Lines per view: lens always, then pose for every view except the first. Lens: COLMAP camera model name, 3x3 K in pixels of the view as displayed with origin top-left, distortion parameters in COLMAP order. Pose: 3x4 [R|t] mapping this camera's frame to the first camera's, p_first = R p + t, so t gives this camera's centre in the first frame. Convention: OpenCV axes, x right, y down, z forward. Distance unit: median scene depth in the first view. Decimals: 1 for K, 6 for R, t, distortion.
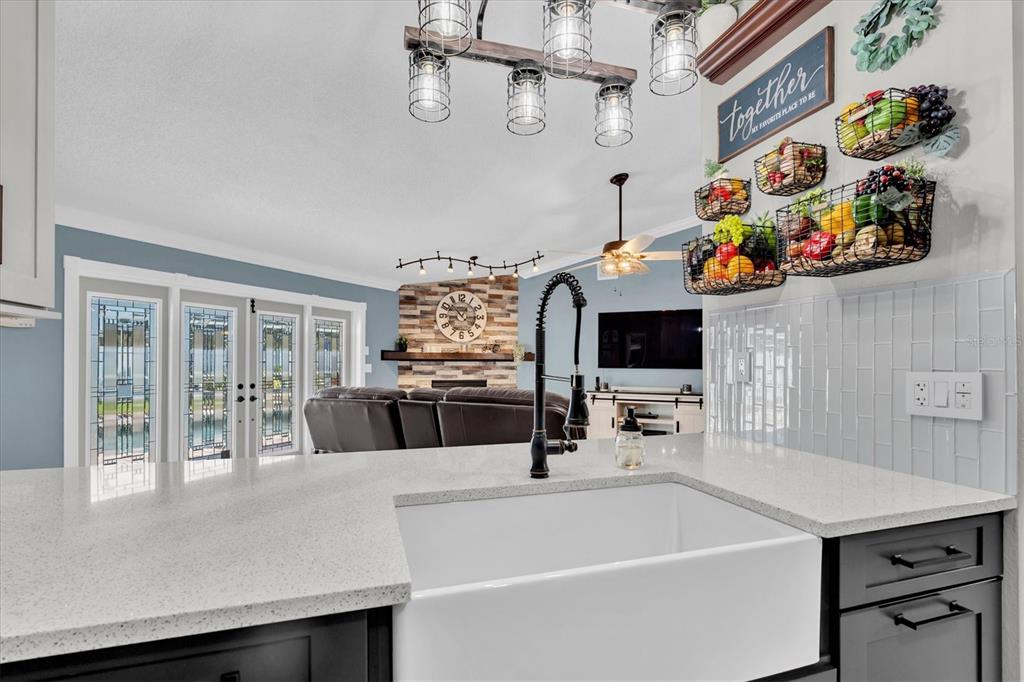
lens RADIAL K [[450.2, 0, 509.2], [0, 450.2, 360.6], [0, 0, 1]] dist [-0.000837, -0.000084]
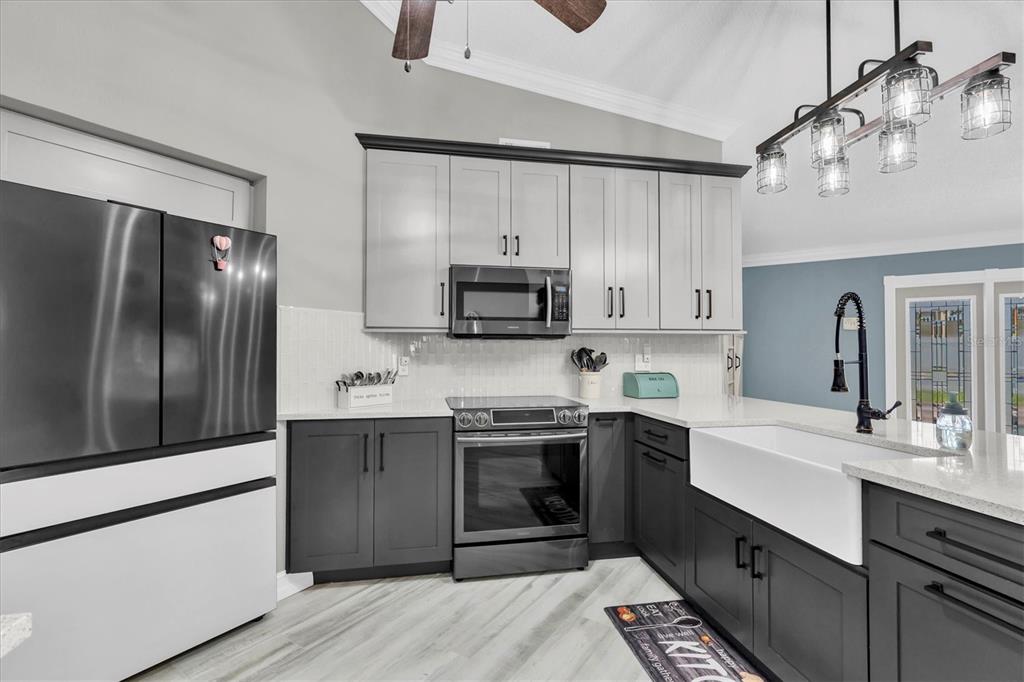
lens RADIAL K [[475.2, 0, 510.6], [0, 475.2, 346.8], [0, 0, 1]] dist [-0.002252, -0.000247]
pose [[-0.121669, -0.009778, -0.992523, 0.552270], [0.001479, 0.999949, -0.010032, -0.000660], [0.992570, -0.002689, -0.121648, 0.020803]]
